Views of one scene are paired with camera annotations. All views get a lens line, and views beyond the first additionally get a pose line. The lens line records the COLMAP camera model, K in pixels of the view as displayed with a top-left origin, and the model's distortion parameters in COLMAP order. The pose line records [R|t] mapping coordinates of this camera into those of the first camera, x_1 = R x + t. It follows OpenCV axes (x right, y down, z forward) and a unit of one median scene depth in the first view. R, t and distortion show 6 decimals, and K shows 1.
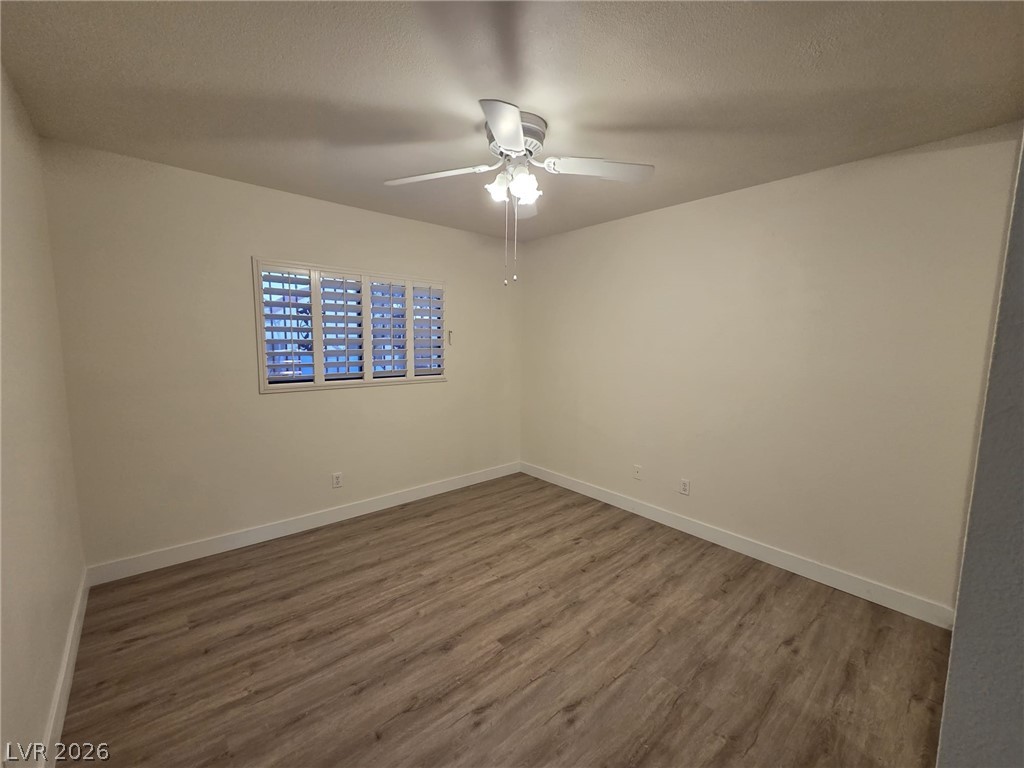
lens RADIAL K [[416.7, 0, 521.3], [0, 416.7, 386.9], [0, 0, 1]] dist [0.002602, -0.000293]
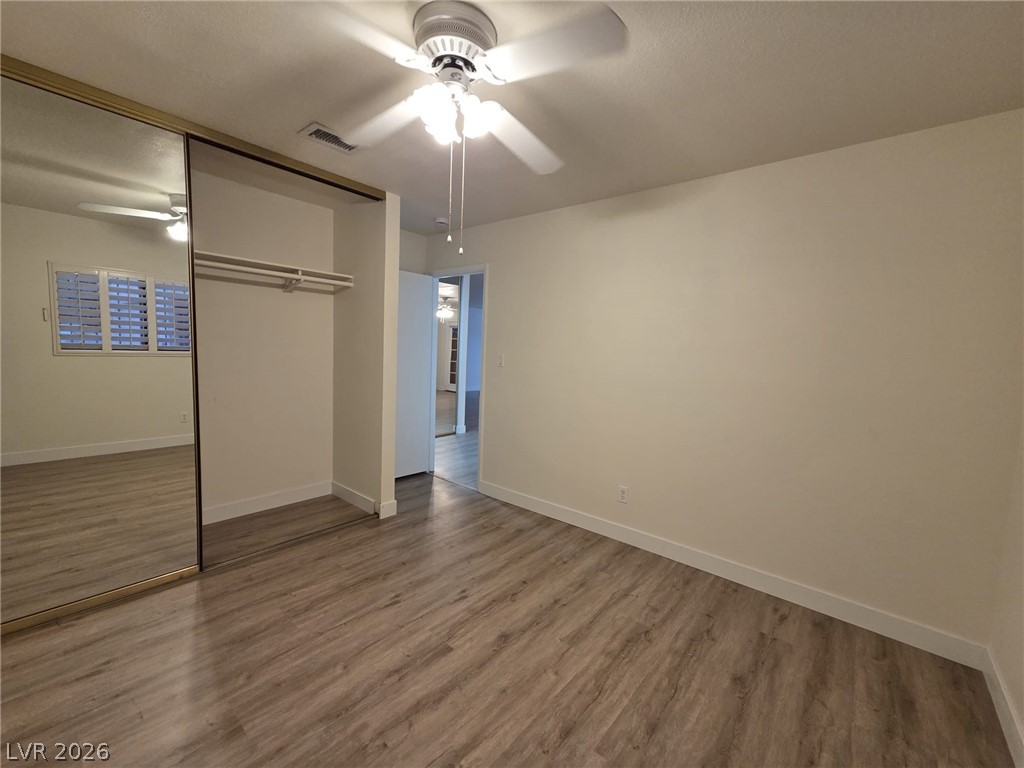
lens RADIAL K [[416.7, 0, 521.3], [0, 416.7, 386.9], [0, 0, 1]] dist [0.002602, -0.000293]
pose [[-0.987271, -0.044278, -0.152758, -0.039114], [-0.074735, 0.976977, 0.199824, -0.163657], [0.140394, 0.208697, -0.967851, 1.808239]]
